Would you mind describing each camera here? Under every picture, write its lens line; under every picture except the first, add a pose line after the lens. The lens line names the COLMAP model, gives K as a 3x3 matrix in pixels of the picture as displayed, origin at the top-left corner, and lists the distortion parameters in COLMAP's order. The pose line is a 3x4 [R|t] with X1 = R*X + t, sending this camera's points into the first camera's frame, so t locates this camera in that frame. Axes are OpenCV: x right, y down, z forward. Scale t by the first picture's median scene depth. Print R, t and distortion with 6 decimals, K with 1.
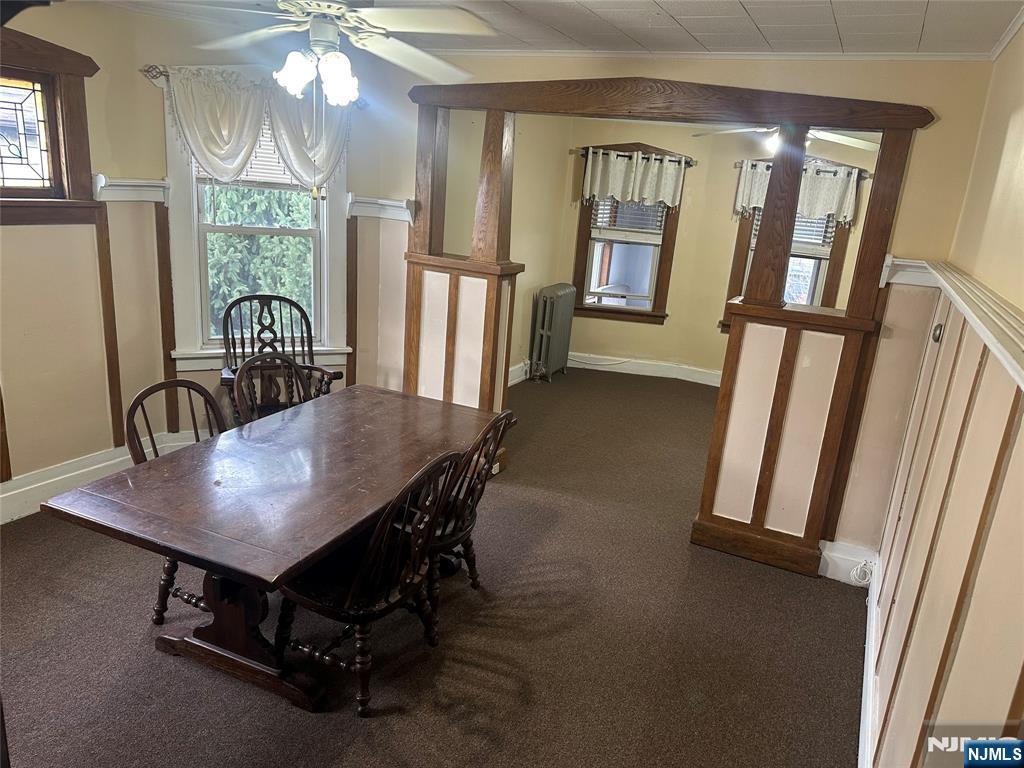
lens RADIAL K [[729.9, 0, 511.1], [0, 729.9, 402.2], [0, 0, 1]] dist [0.057402, 0.001202]
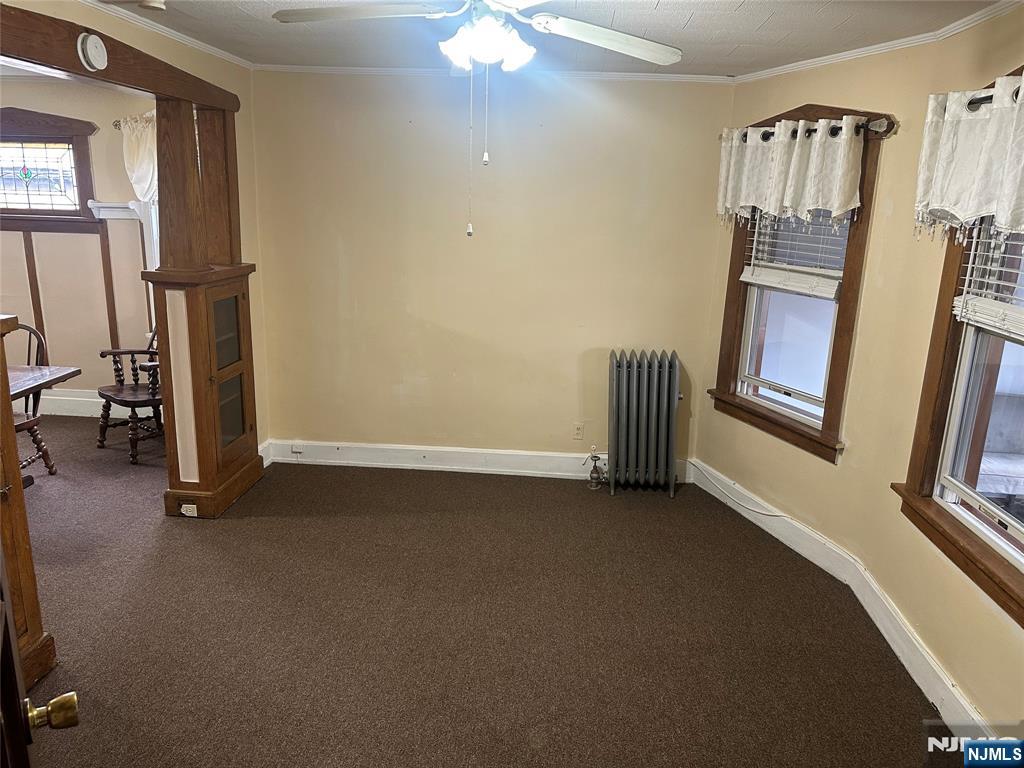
lens RADIAL K [[735.9, 0, 512.0], [0, 735.9, 384.0], [0, 0, 1]] dist [0.049785, -0.003338]
pose [[0.372280, 0.162738, -0.913742, 1.185814], [-0.262090, 0.962872, 0.064706, -0.278556], [0.890346, 0.215394, 0.401110, 1.266663]]
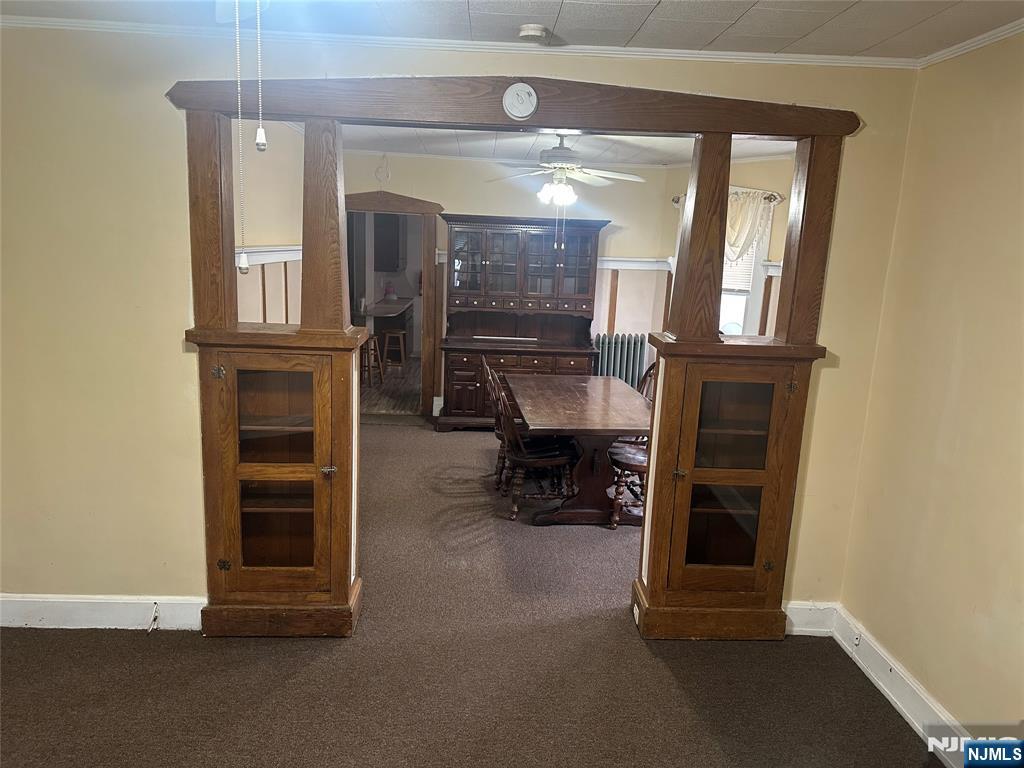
lens RADIAL K [[725.4, 0, 512.8], [0, 725.4, 377.9], [0, 0, 1]] dist [0.059264, -0.087107]
pose [[-0.874369, -0.018474, -0.484910, 0.589440], [-0.233564, 0.891934, 0.387172, -0.492279], [0.425355, 0.451789, -0.784194, 1.867813]]
